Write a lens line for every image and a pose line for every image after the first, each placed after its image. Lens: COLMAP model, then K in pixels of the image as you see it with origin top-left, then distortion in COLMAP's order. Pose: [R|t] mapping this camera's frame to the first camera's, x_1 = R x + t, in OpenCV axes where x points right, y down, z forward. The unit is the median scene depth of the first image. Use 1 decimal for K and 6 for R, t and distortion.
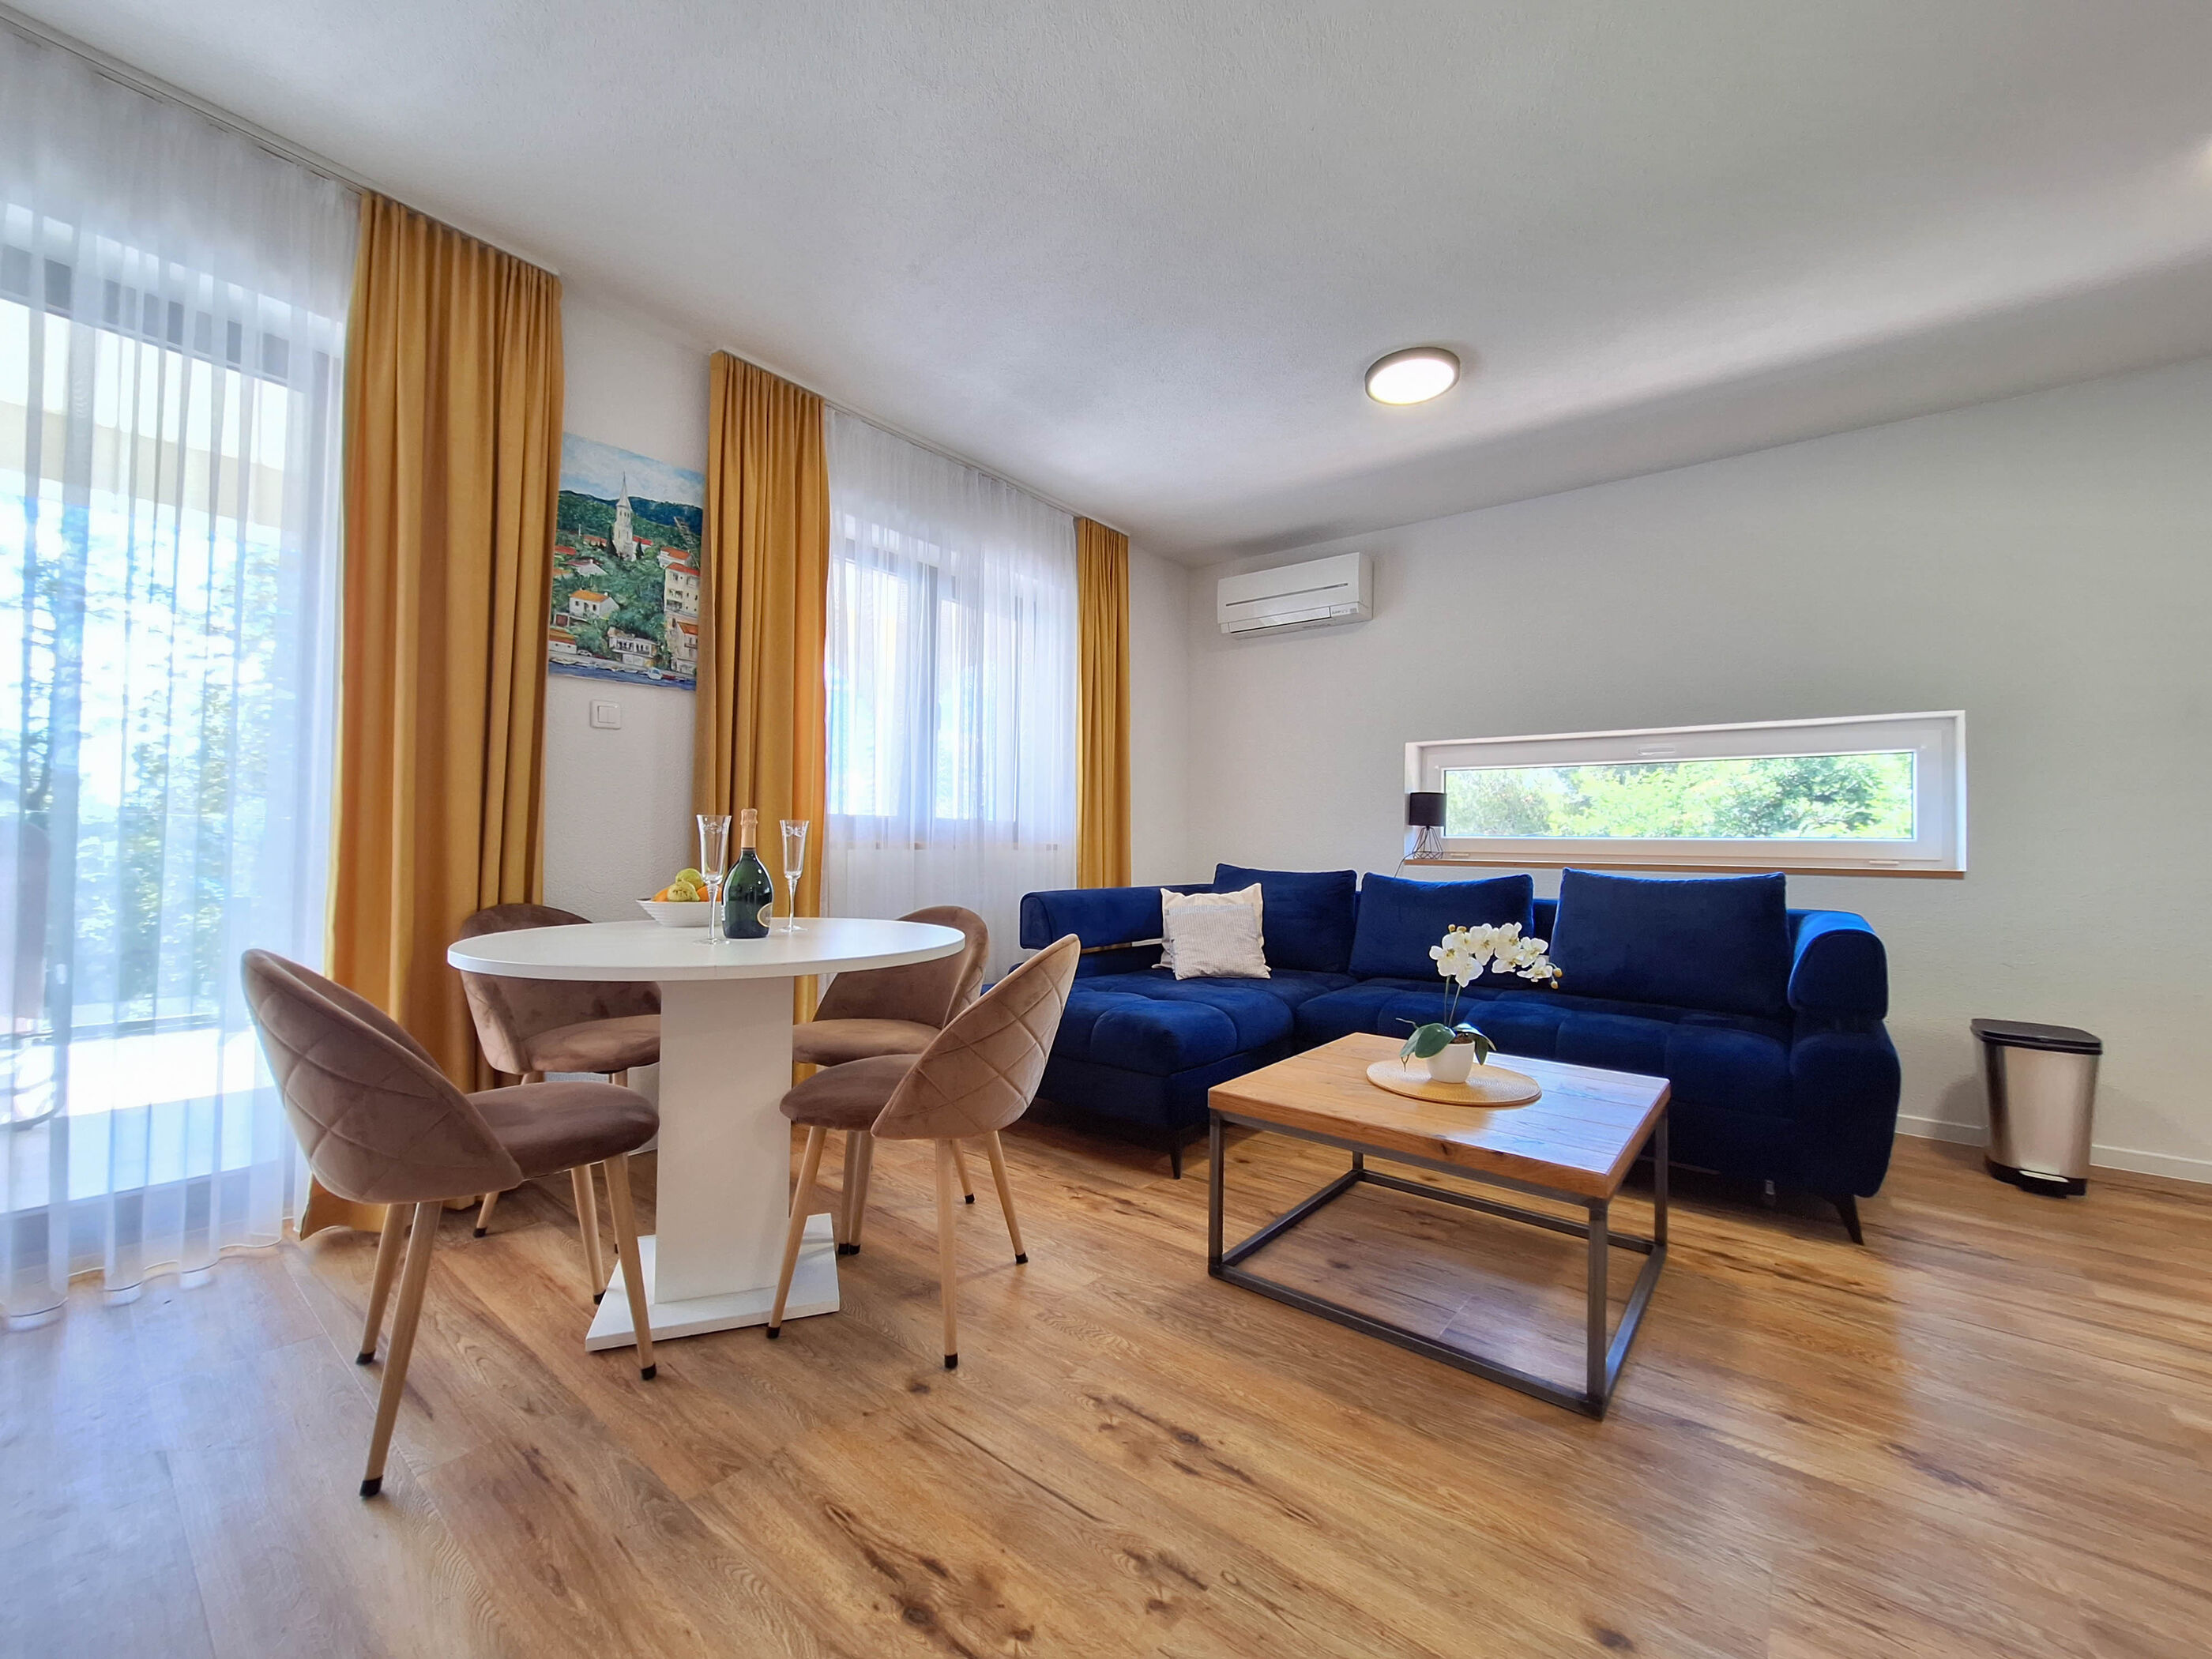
lens RADIAL K [[875.2, 0, 1122.0], [0, 875.2, 831.9], [0, 0, 1]] dist [-0.003605, 0.000095]
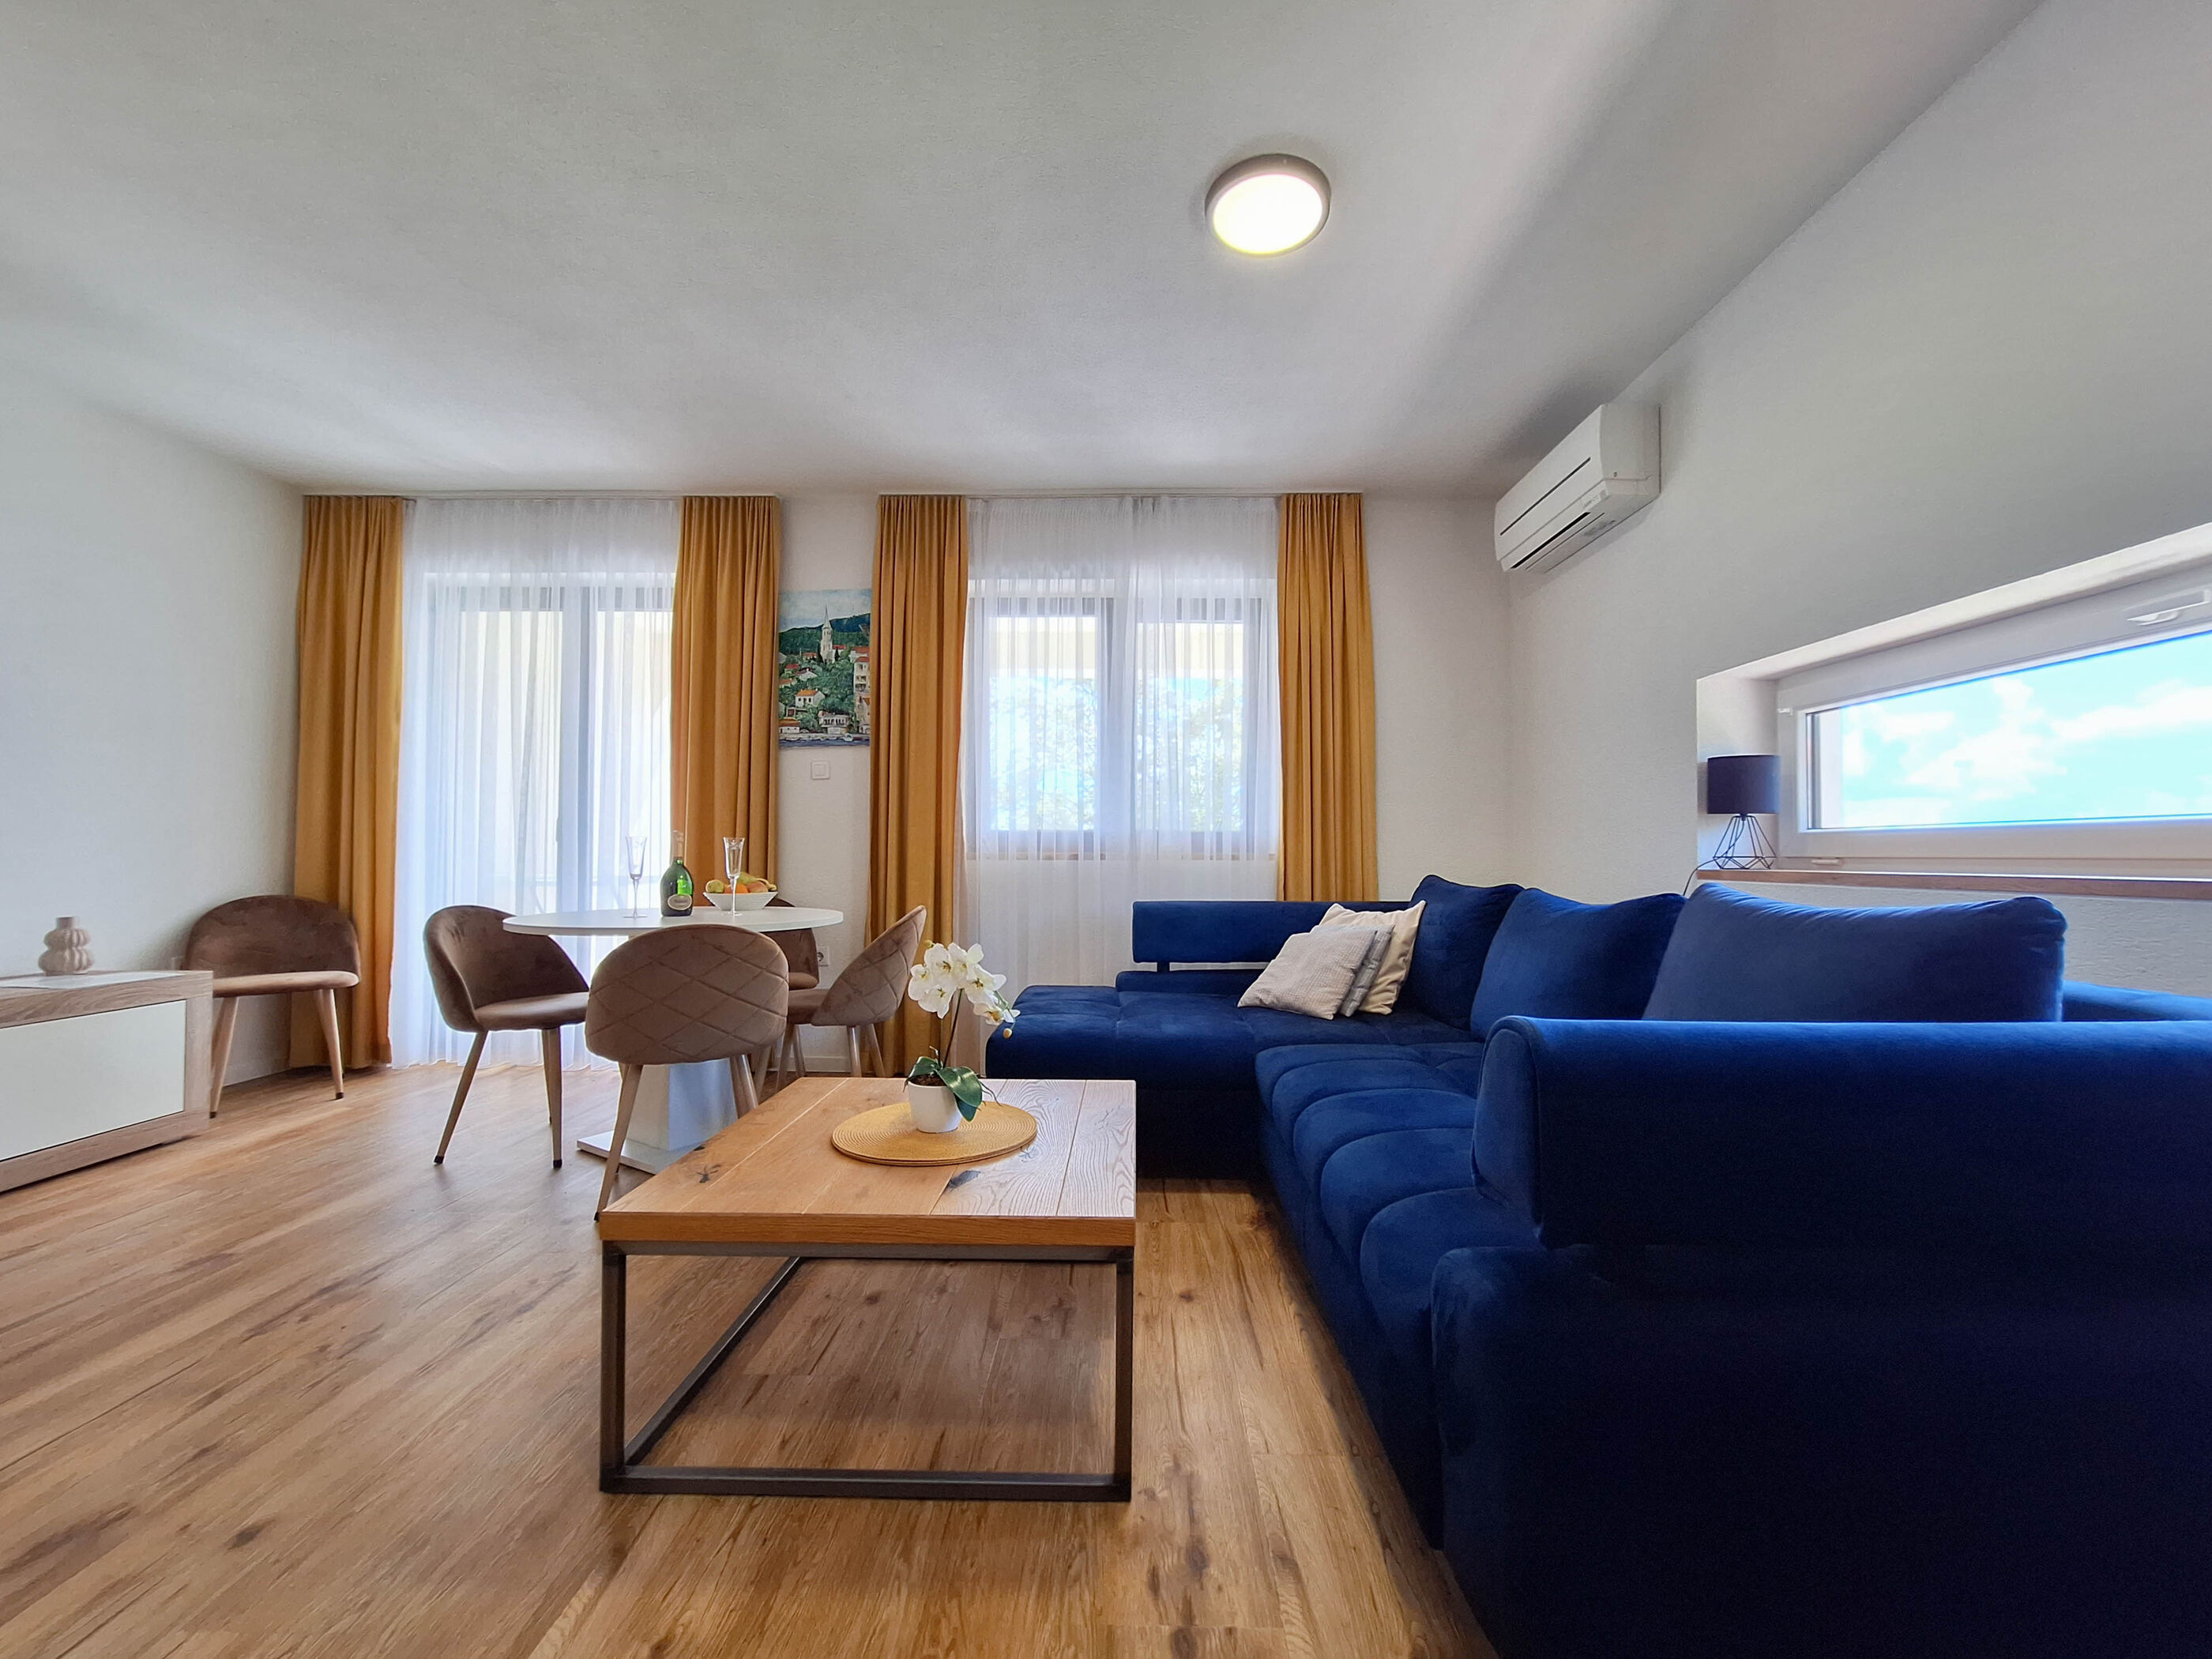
lens RADIAL K [[877.4, 0, 1106.0], [0, 877.4, 829.5], [0, 0, 1]] dist [0.002627, 0.000281]
pose [[0.605592, -0.036637, -0.794932, 0.908036], [0.018957, 0.999320, -0.031615, 0.024486], [0.795550, 0.004076, 0.605875, 0.492458]]
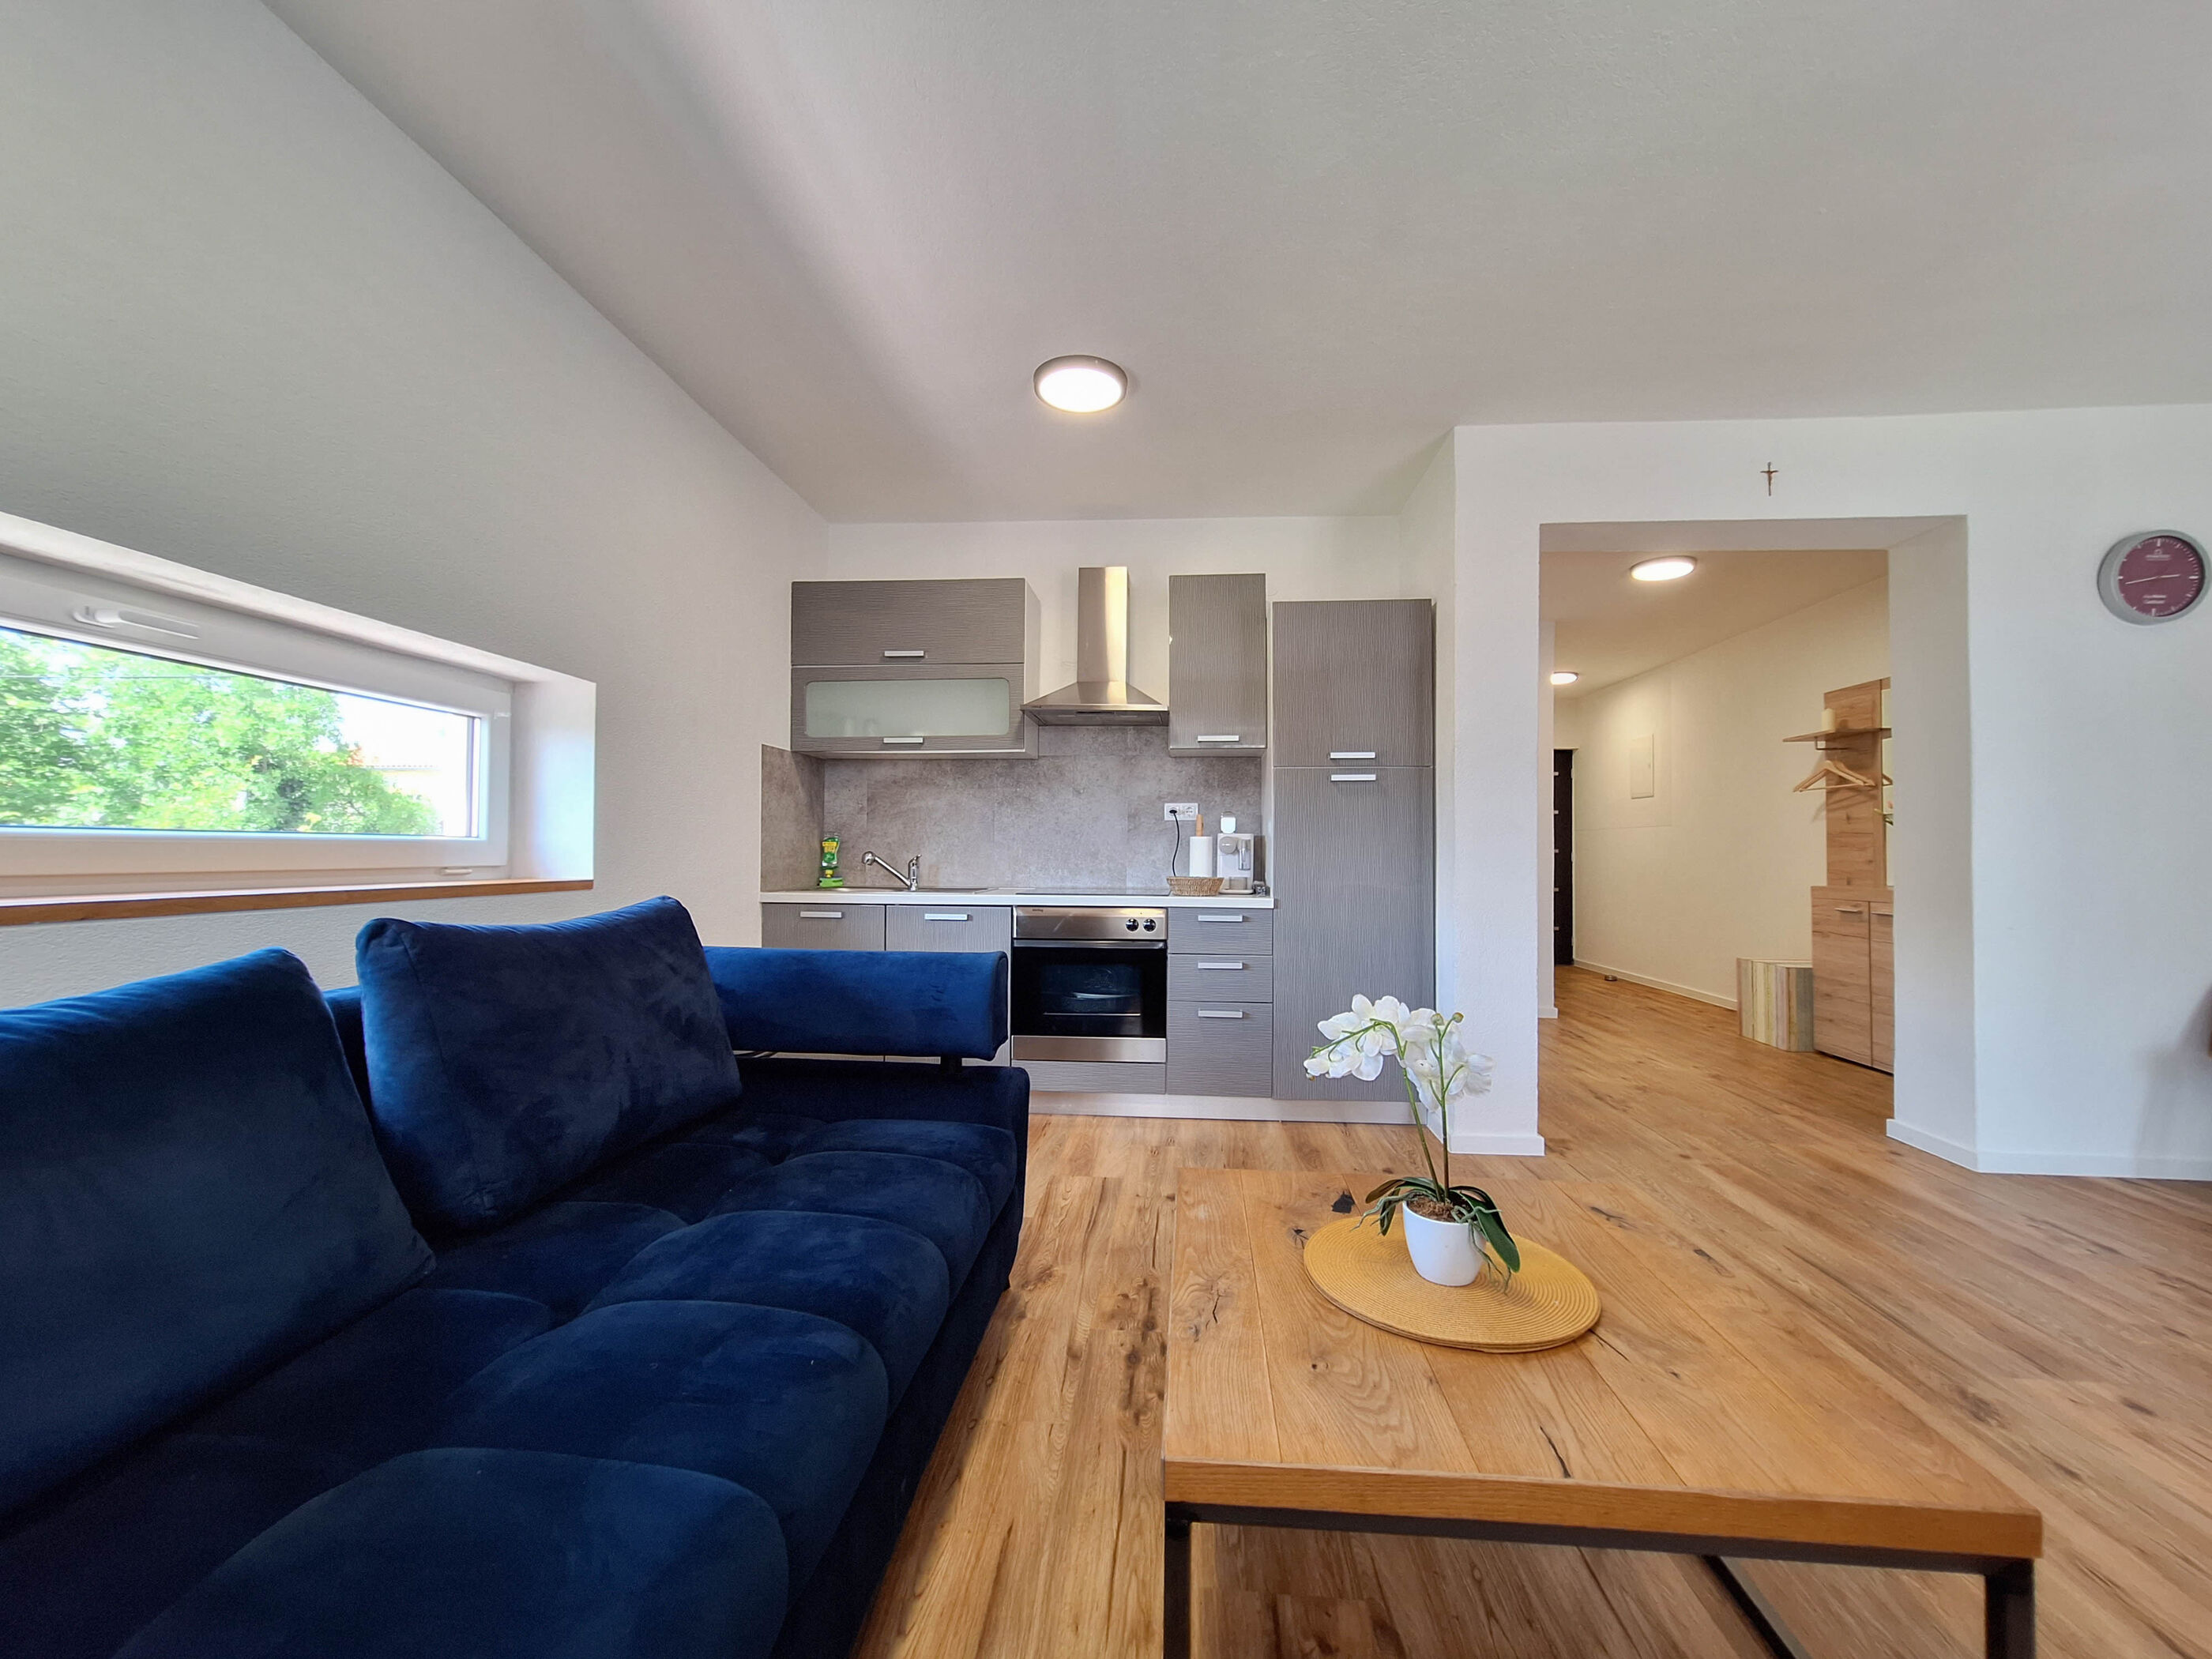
lens RADIAL K [[881.4, 0, 1115.1], [0, 881.4, 843.0], [0, 0, 1]] dist [-0.002341, 0.000570]
pose [[-0.561099, -0.013685, 0.827635, 0.007717], [-0.033050, 0.999436, -0.005881, 0.000101], [-0.827088, -0.030653, -0.561235, 1.216247]]
